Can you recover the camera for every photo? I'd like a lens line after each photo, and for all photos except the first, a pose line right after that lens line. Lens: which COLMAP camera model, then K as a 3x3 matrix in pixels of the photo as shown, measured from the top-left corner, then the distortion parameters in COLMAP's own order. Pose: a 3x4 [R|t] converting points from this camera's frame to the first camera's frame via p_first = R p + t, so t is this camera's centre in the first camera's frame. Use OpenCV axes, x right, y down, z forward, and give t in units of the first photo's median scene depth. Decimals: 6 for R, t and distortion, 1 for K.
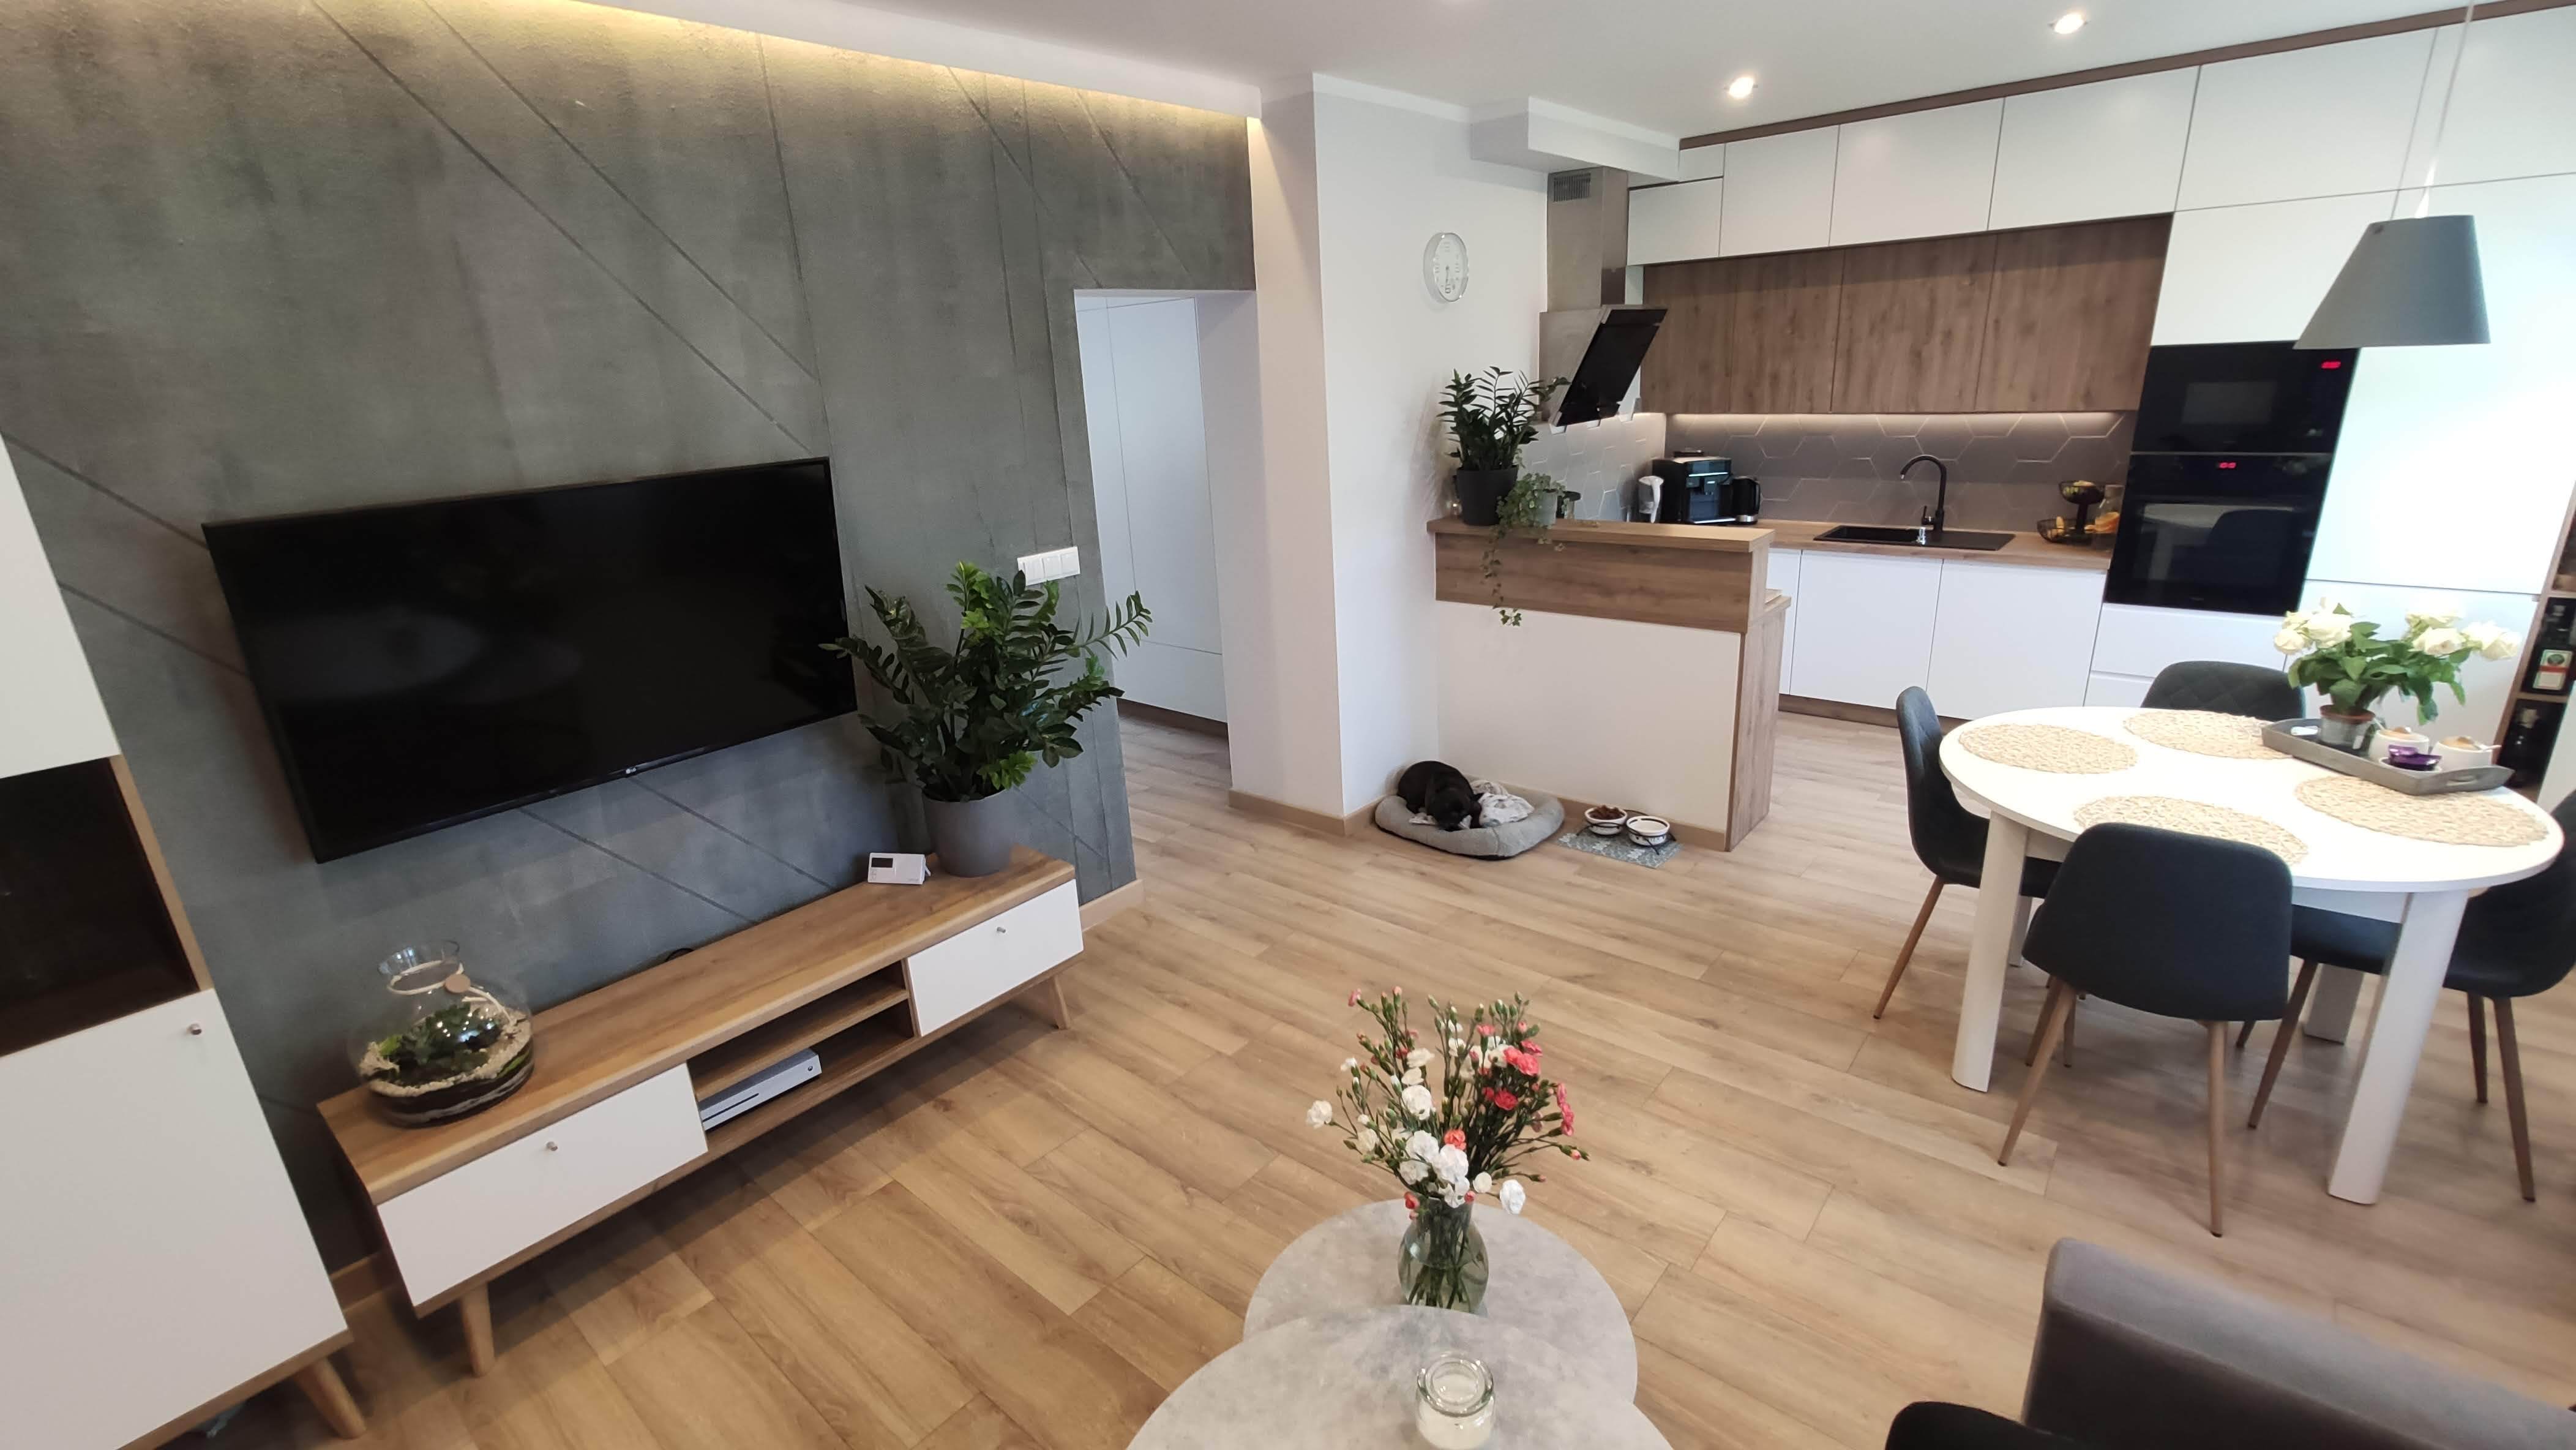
lens RADIAL K [[1116.3, 0, 1288.1], [0, 1116.3, 731.2], [0, 0, 1]] dist [-0.032792, 0.014447]
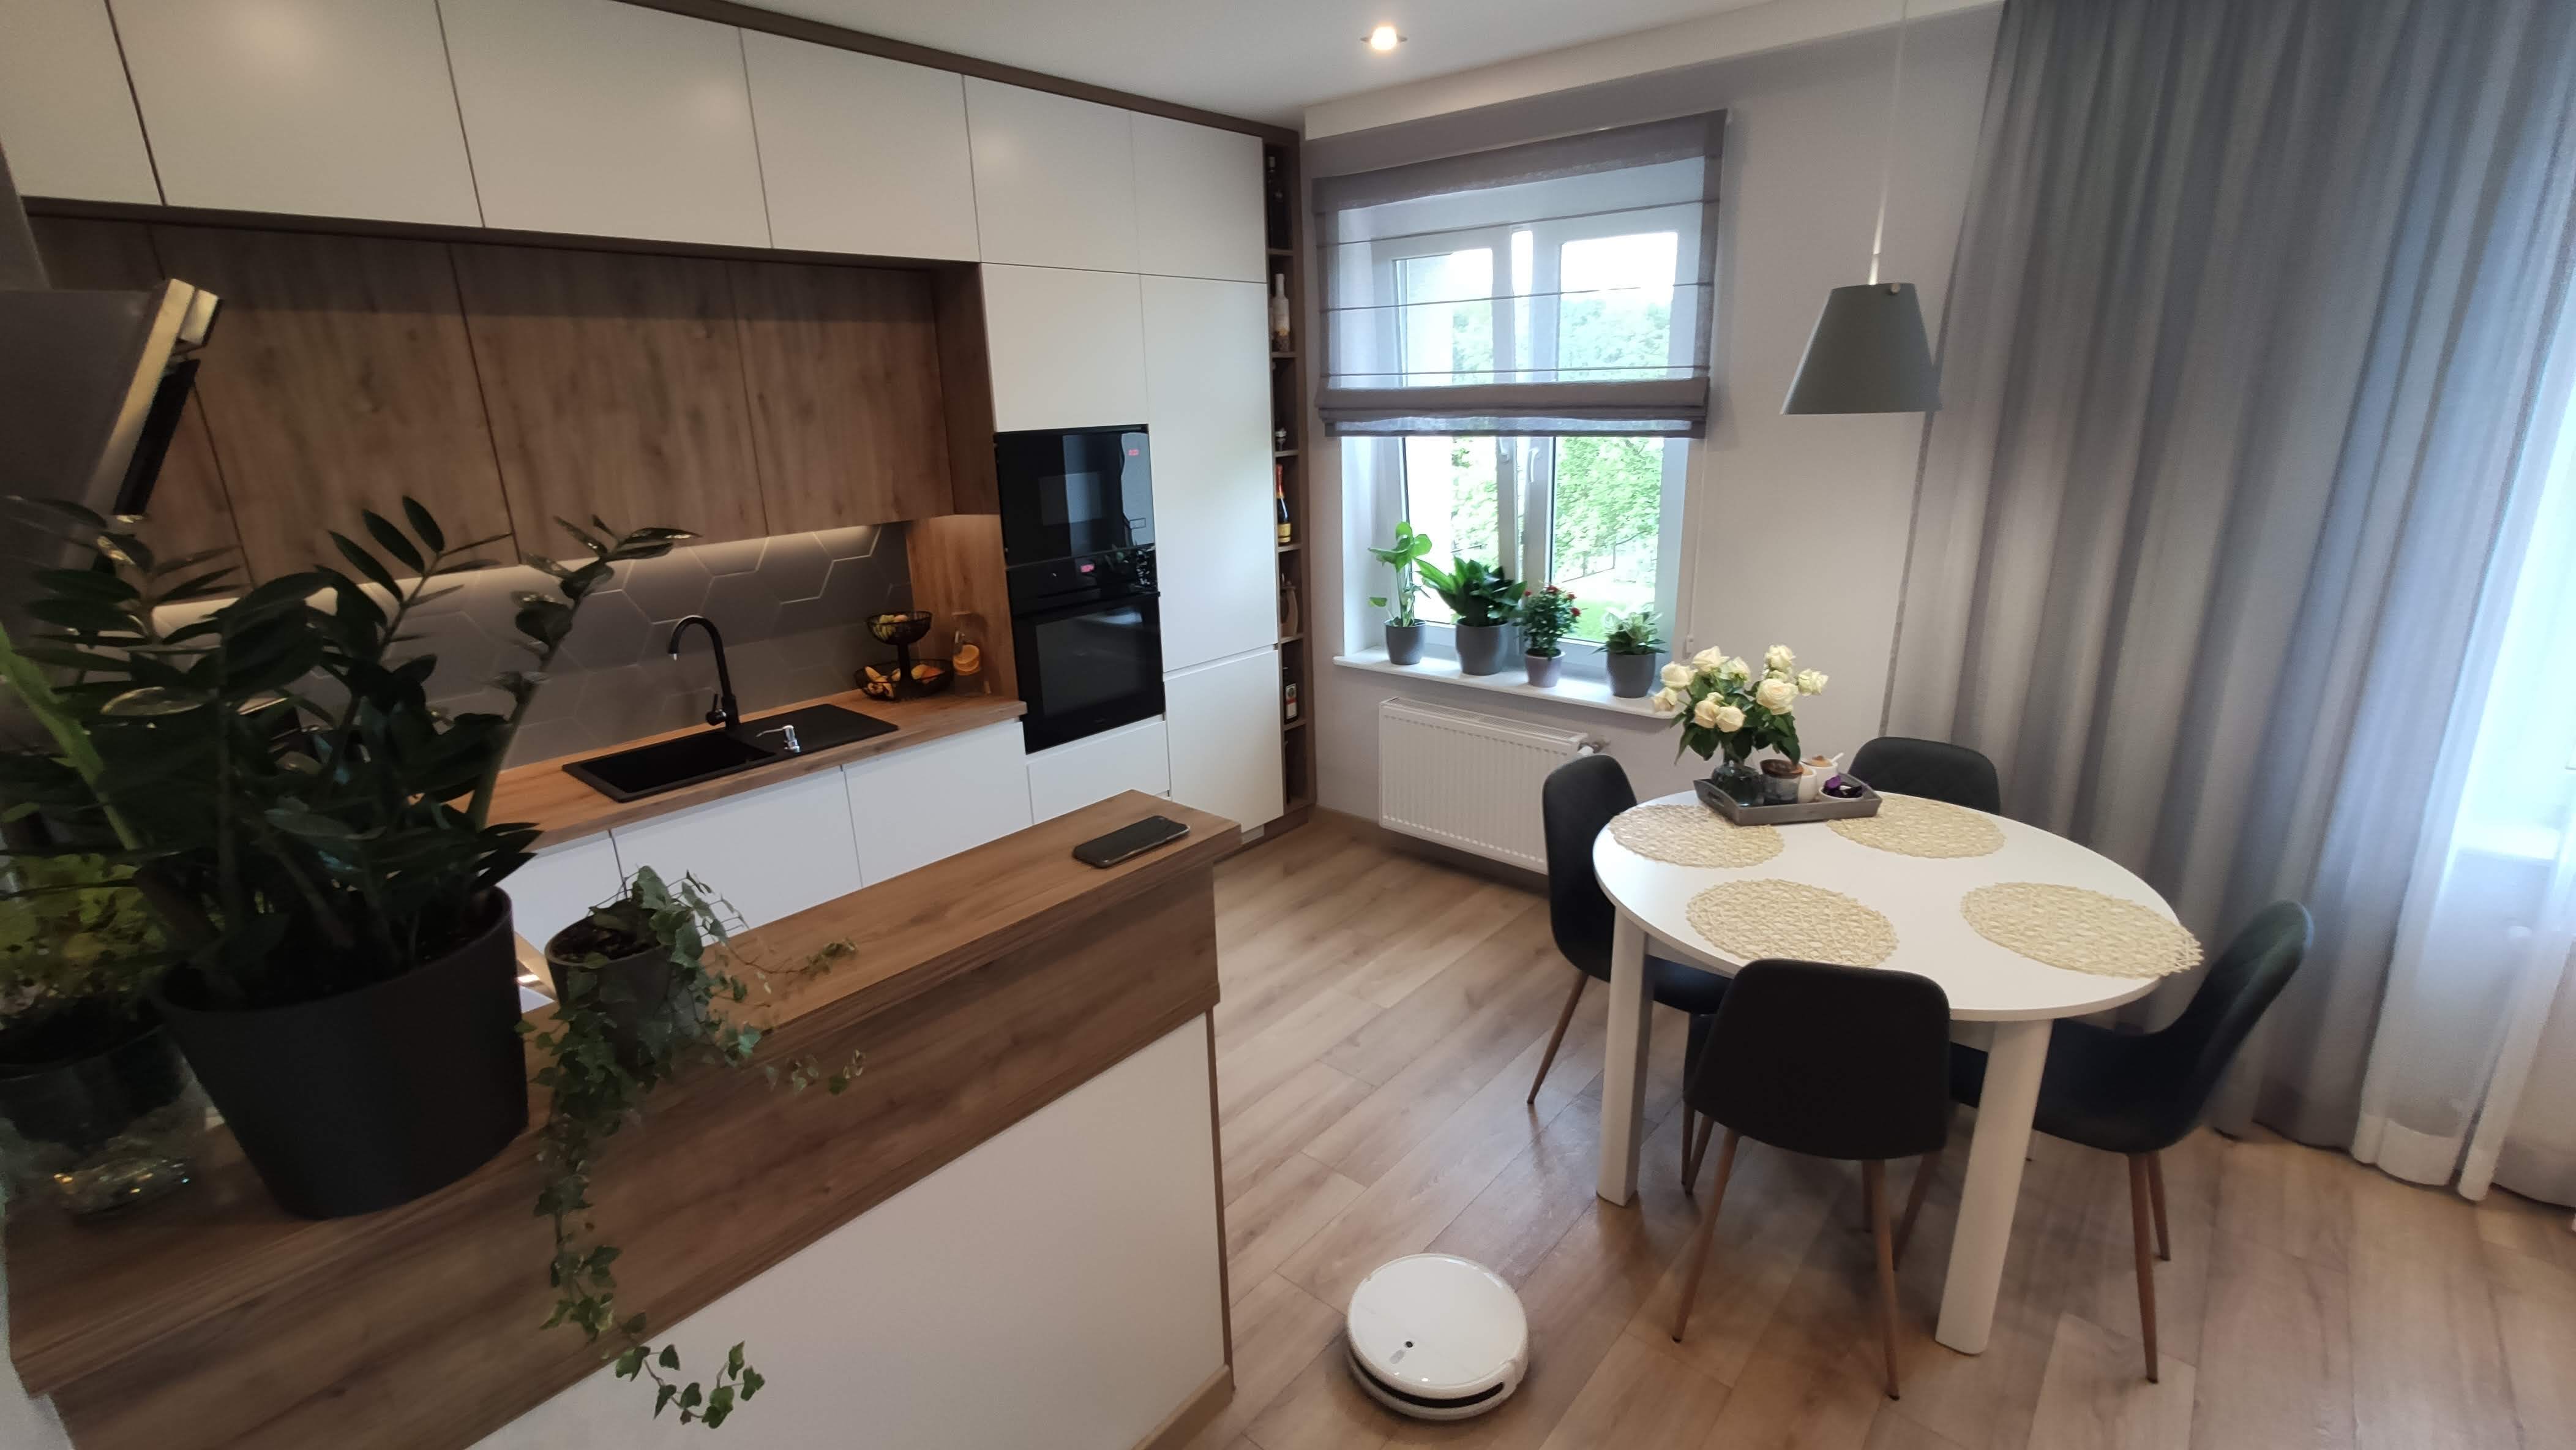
lens RADIAL K [[1121.8, 0, 1292.5], [0, 1121.8, 734.7], [0, 0, 1]] dist [-0.051719, 0.037400]
pose [[0.011289, -0.243462, 0.969845, -0.026298], [0.339878, 0.913094, 0.225260, -0.337360], [-0.940402, 0.327086, 0.093055, 1.030387]]
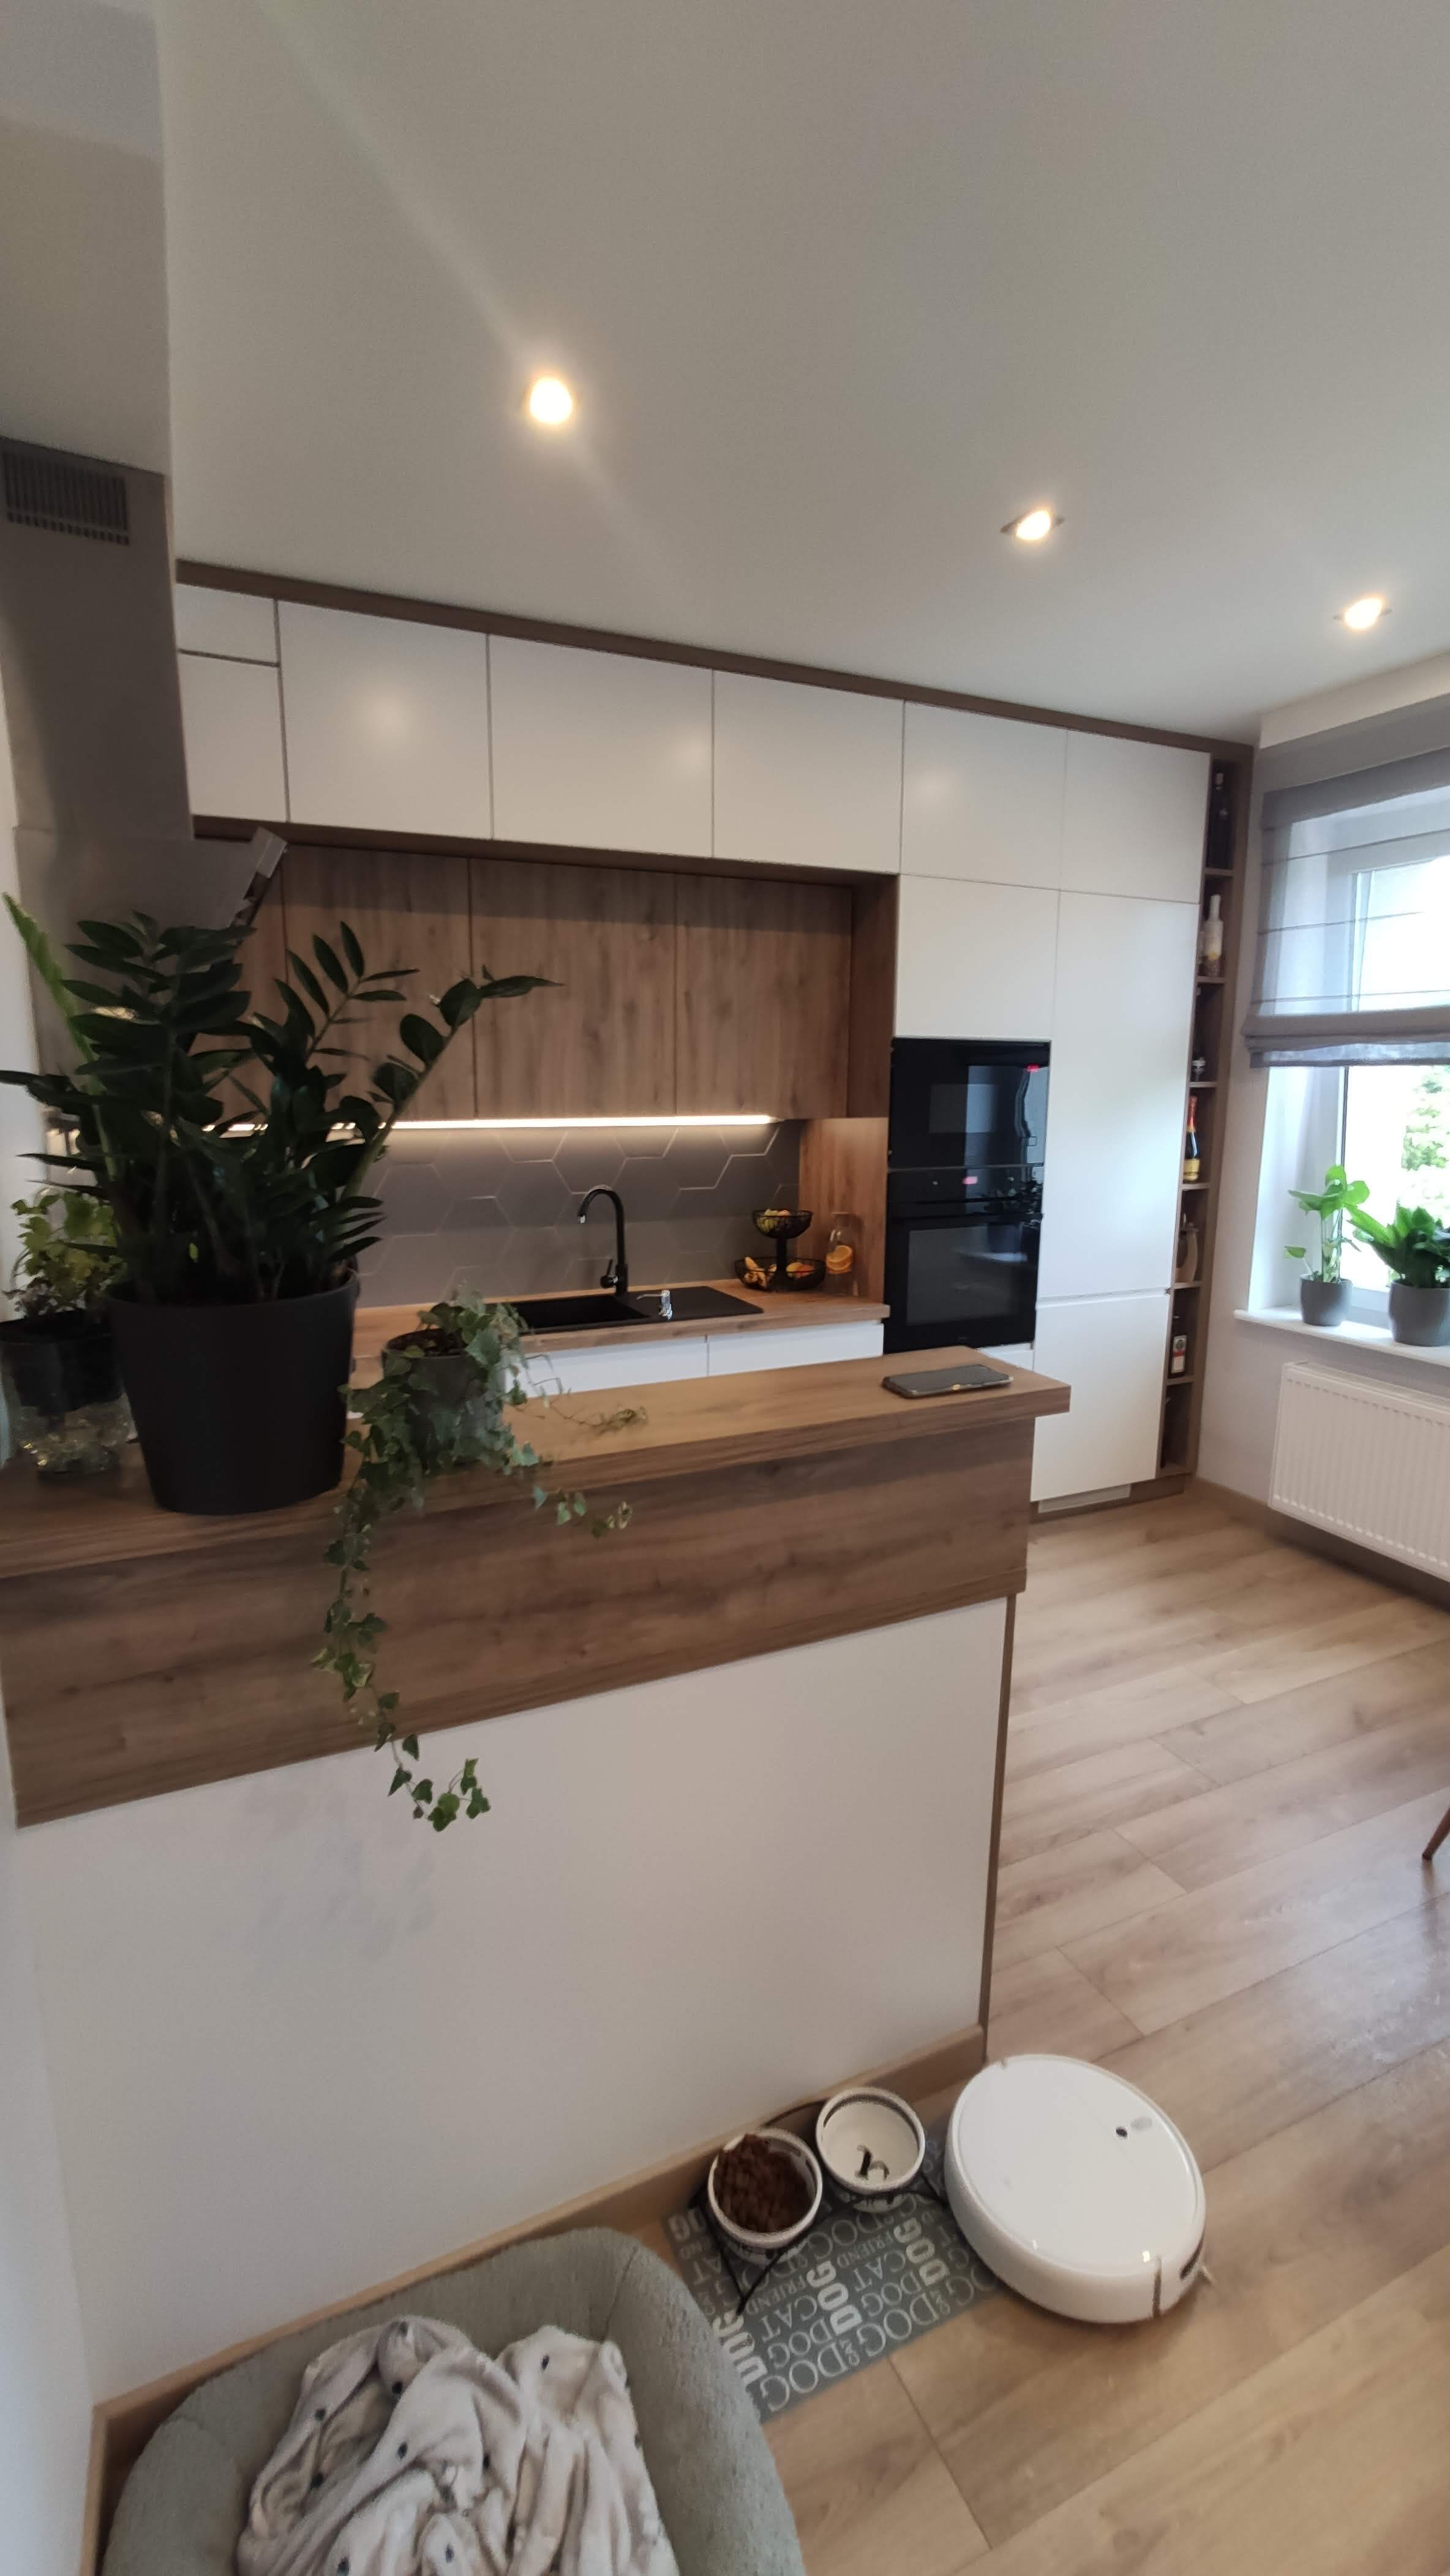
lens RADIAL K [[1121.8, 0, 716.5], [0, 1121.8, 1293.9], [0, 0, 1]] dist [-0.051719, 0.037400]
pose [[0.426708, -0.117229, 0.896759, -0.008012], [0.260651, 0.965431, 0.002180, -0.267632], [-0.866015, 0.232811, 0.442513, 1.028049]]
